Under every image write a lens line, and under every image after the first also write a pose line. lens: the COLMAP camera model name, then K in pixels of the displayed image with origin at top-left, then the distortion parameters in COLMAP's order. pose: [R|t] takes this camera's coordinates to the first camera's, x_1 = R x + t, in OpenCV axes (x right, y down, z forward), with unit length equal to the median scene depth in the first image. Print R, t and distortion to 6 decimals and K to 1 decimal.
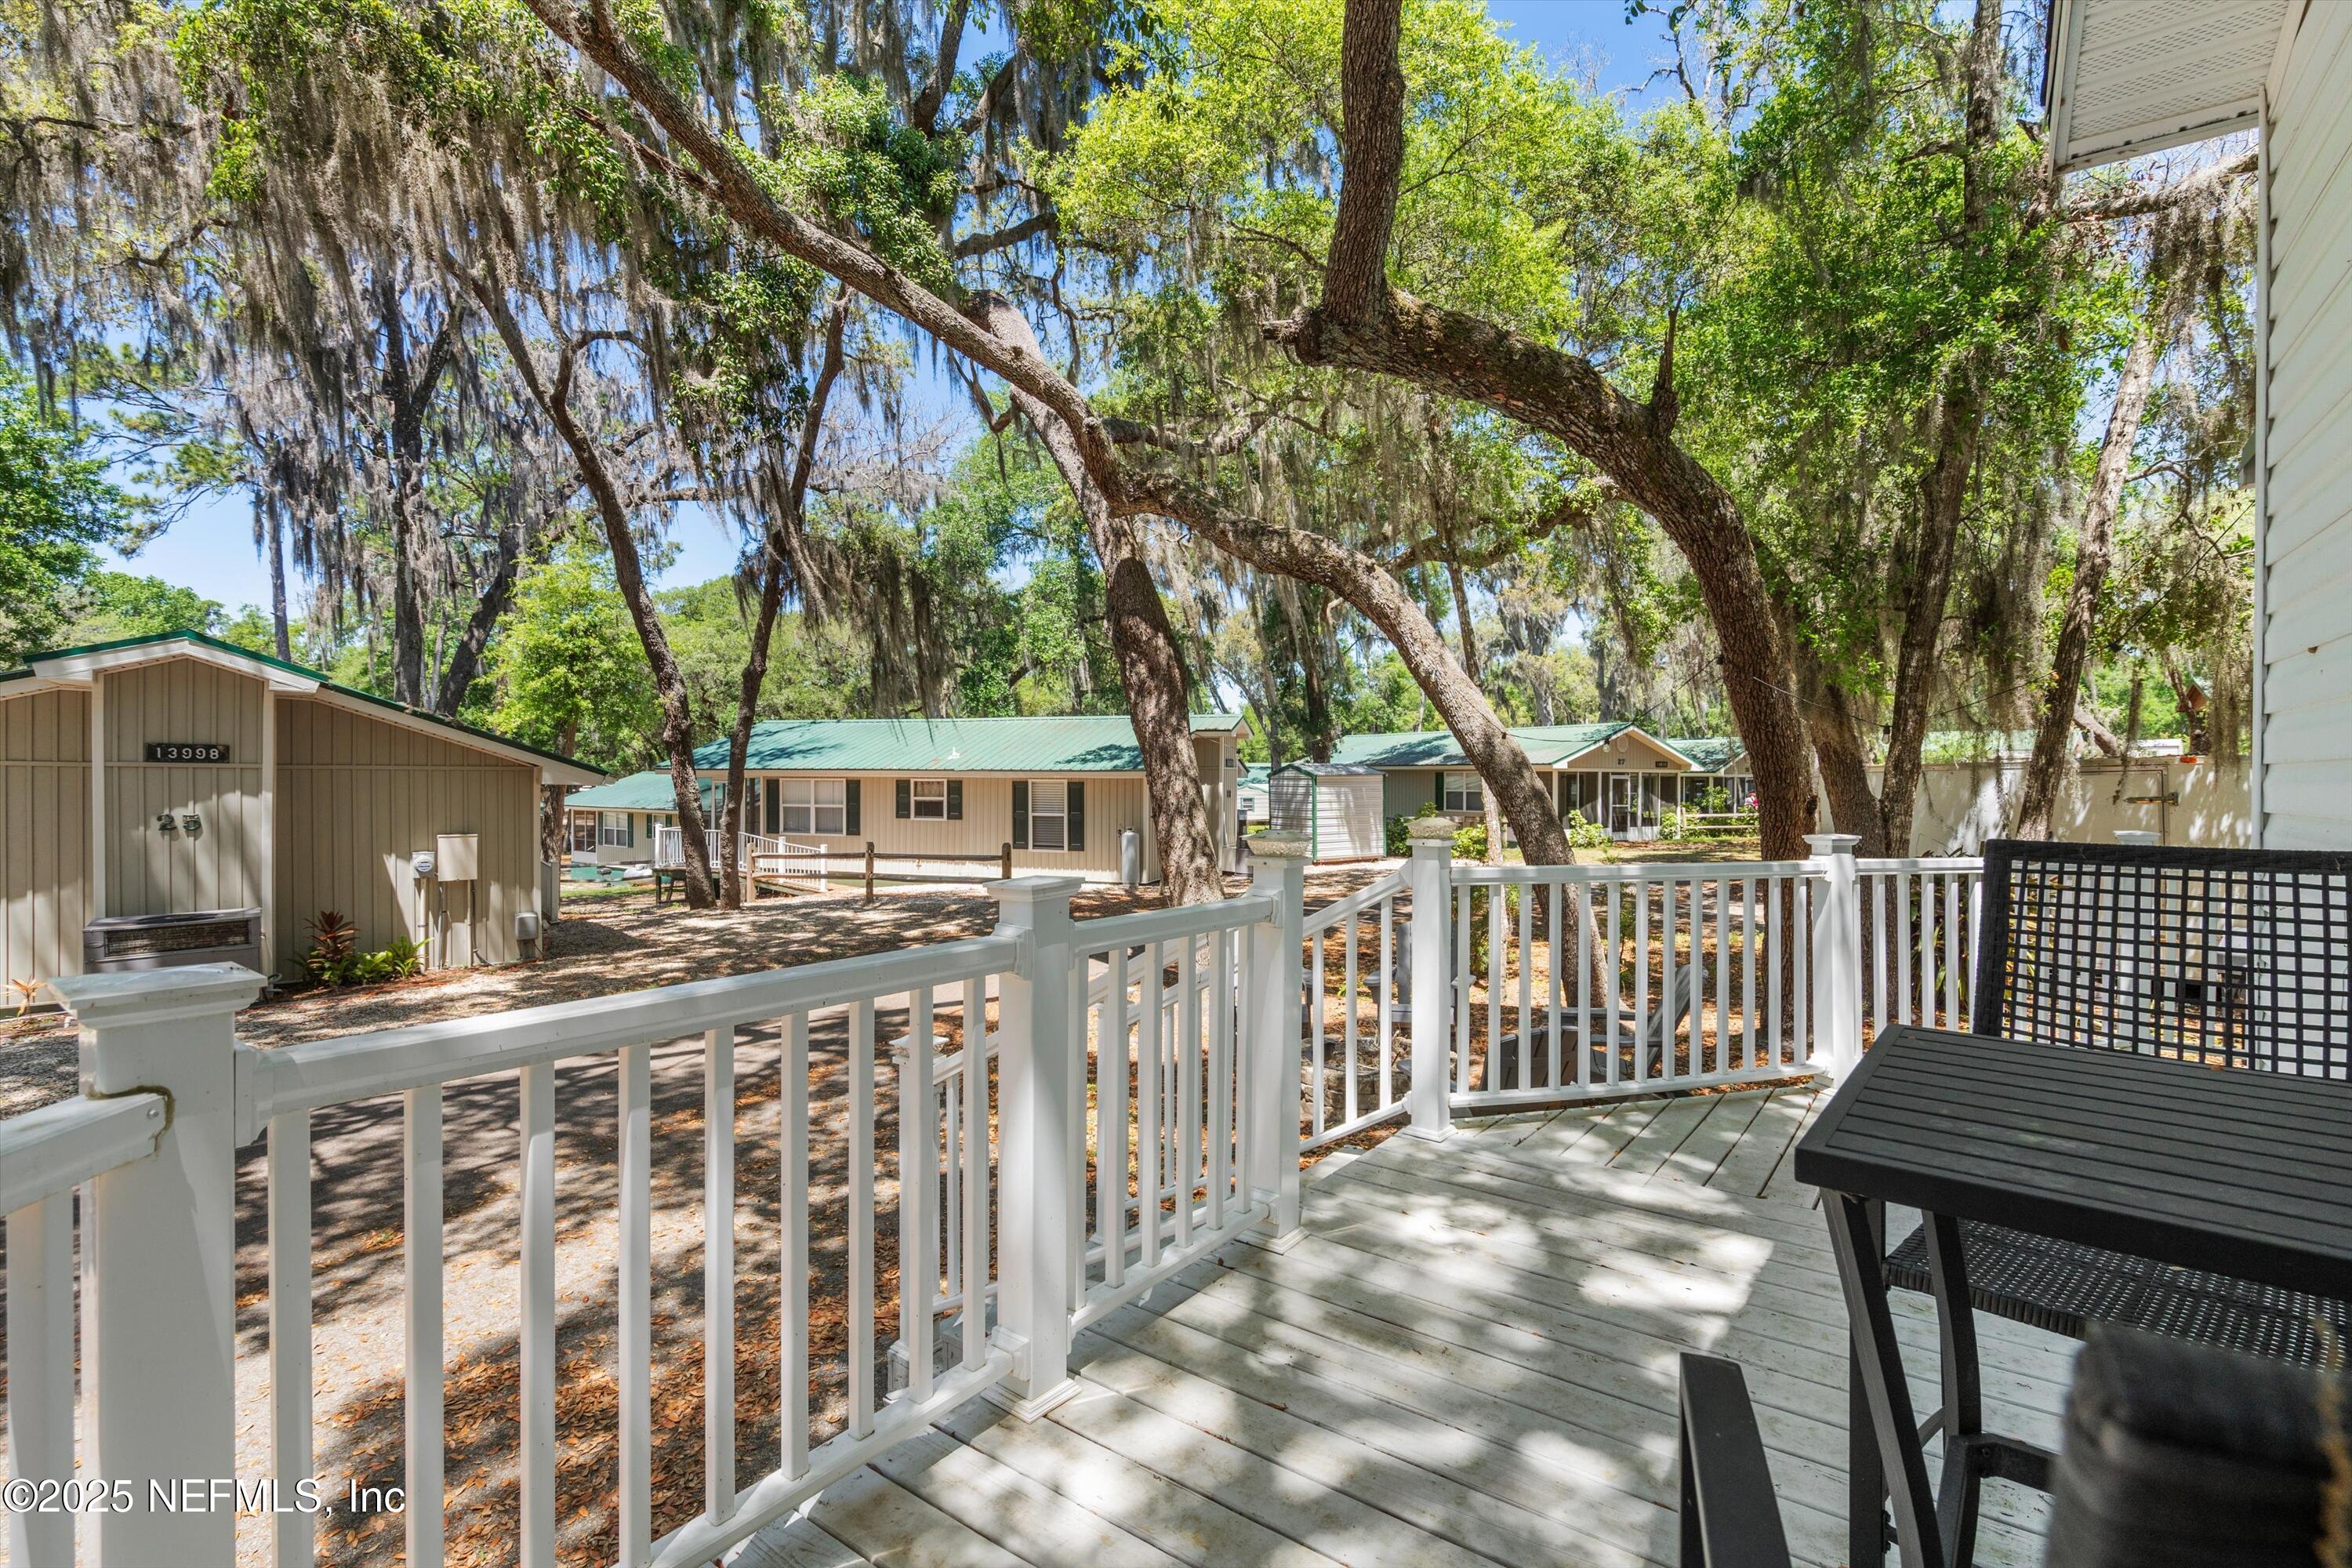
lens RADIAL K [[1075.1, 0, 1174.5], [0, 1075.1, 782.5], [0, 0, 1]] dist [-0.002007, 0.000419]
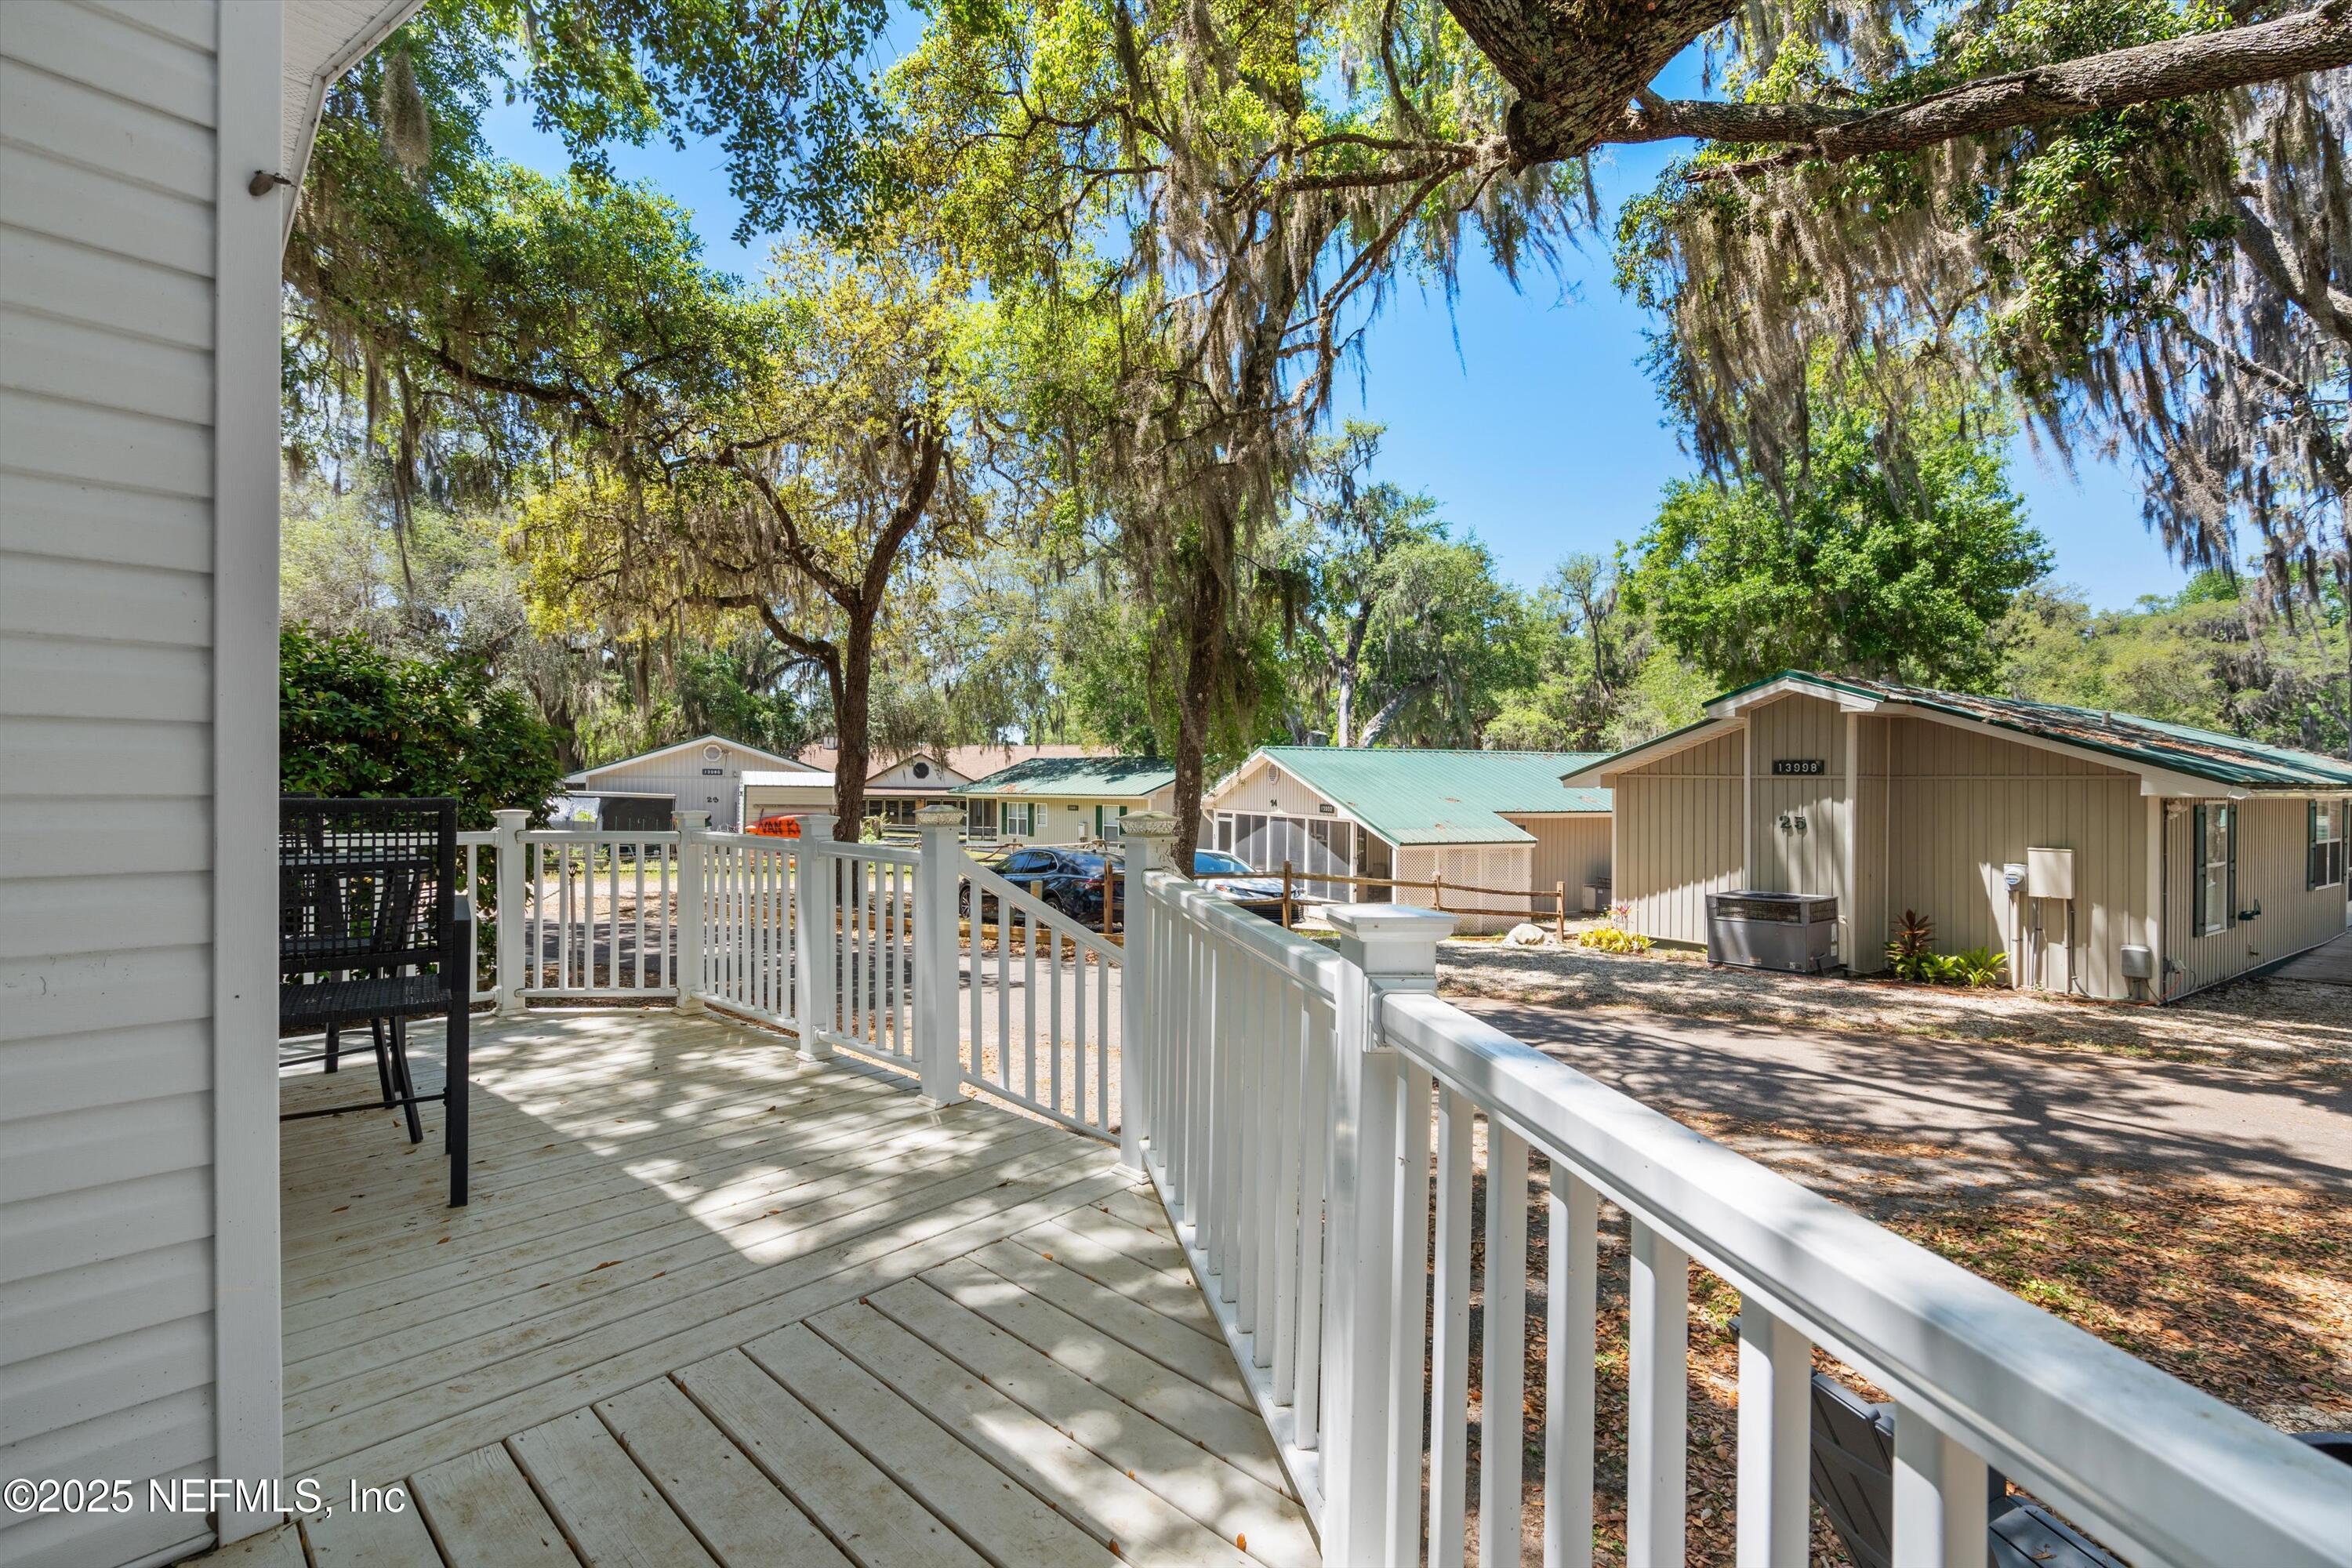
lens RADIAL K [[1075.1, 0, 1174.2], [0, 1075.1, 787.7], [0, 0, 1]] dist [-0.002007, 0.000419]
pose [[-0.116025, -0.002803, -0.993242, 0.528131], [-0.010001, 0.999949, -0.001653, 0.007712], [0.993196, 0.009742, -0.116047, 0.536242]]
